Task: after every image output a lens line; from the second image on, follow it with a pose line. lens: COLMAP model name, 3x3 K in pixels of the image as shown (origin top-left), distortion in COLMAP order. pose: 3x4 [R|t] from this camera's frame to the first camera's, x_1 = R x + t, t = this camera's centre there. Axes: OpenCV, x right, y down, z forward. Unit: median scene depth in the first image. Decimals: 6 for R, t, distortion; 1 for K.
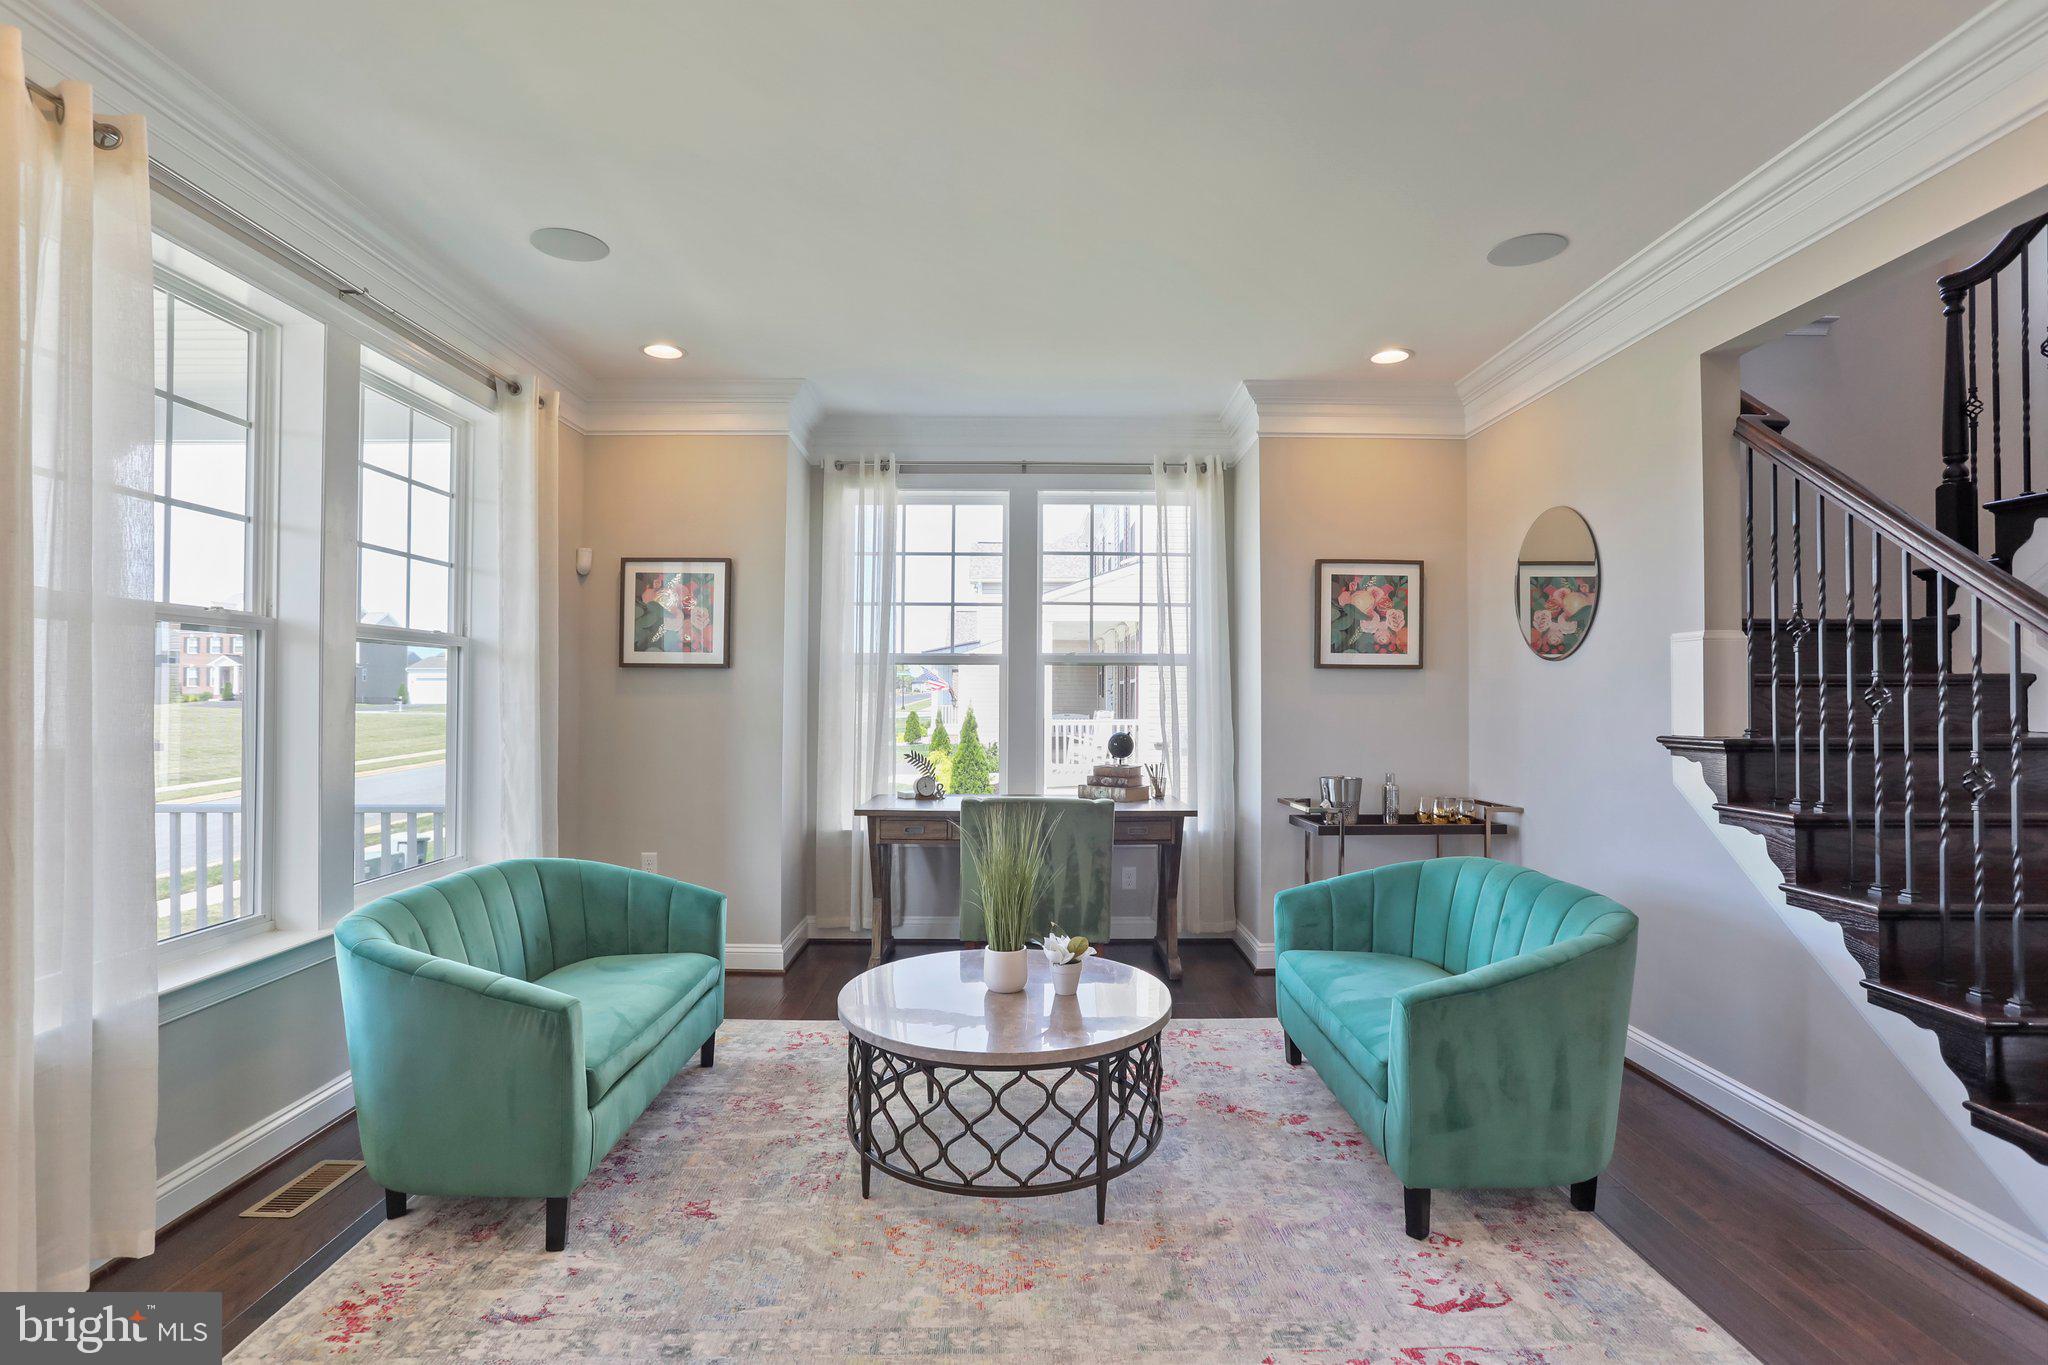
lens RADIAL K [[985.3, 0, 1003.5], [0, 985.3, 679.1], [0, 0, 1]] dist [-0.043903, 0.017702]
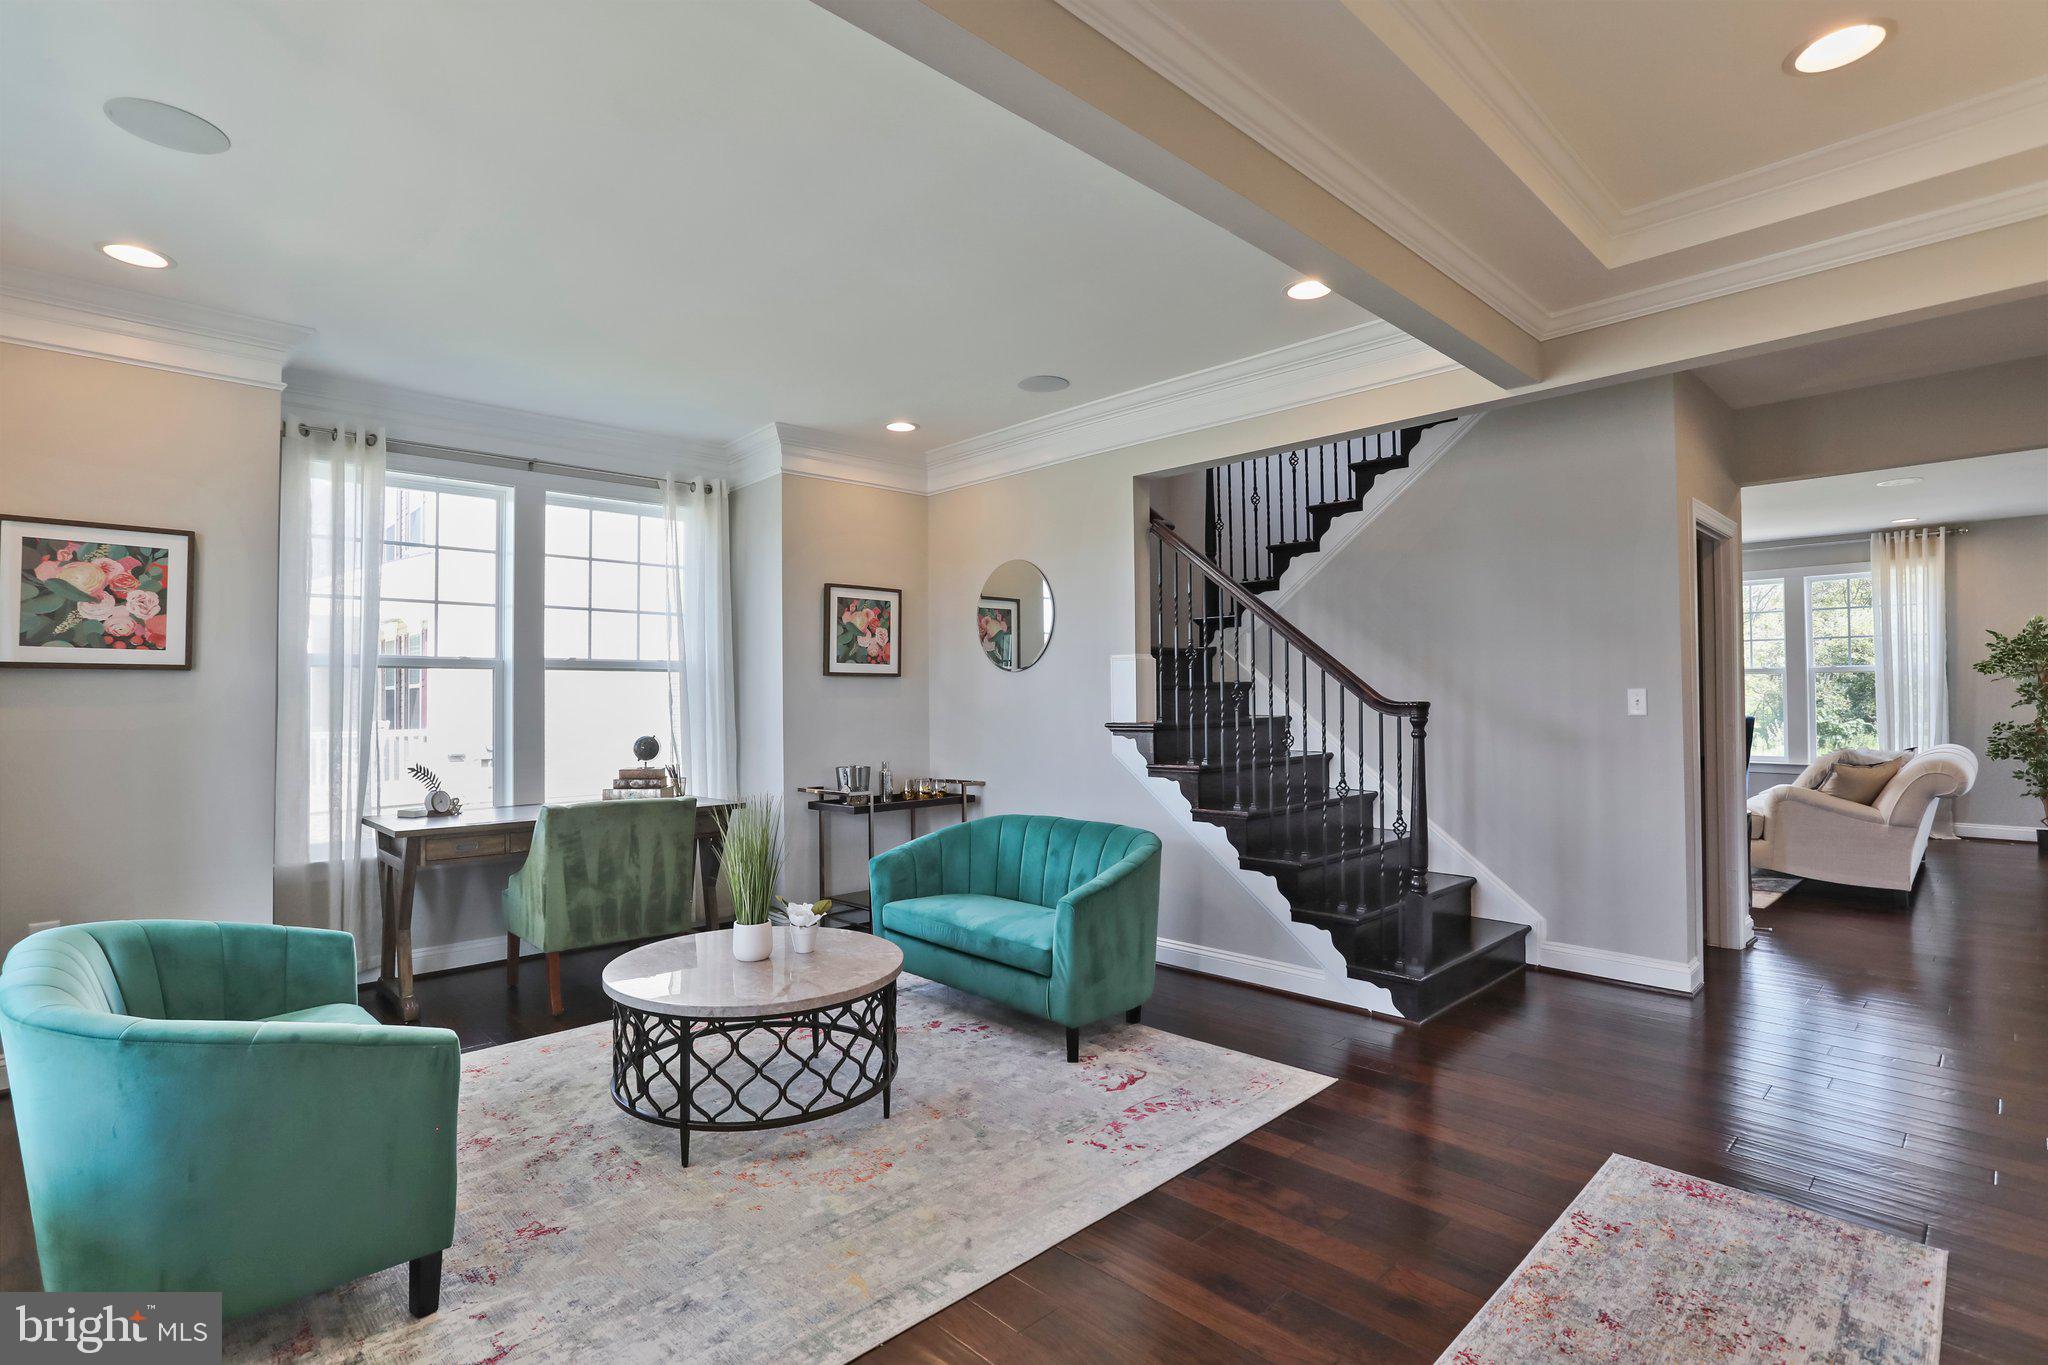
lens RADIAL K [[985.3, 0, 1005.7], [0, 985.3, 683.9], [0, 0, 1]] dist [-0.043903, 0.017702]
pose [[0.734886, 0.002007, 0.678188, -0.366046], [-0.001870, 0.999998, -0.000932, -0.000380], [-0.678188, -0.000583, 0.734888, -0.018156]]
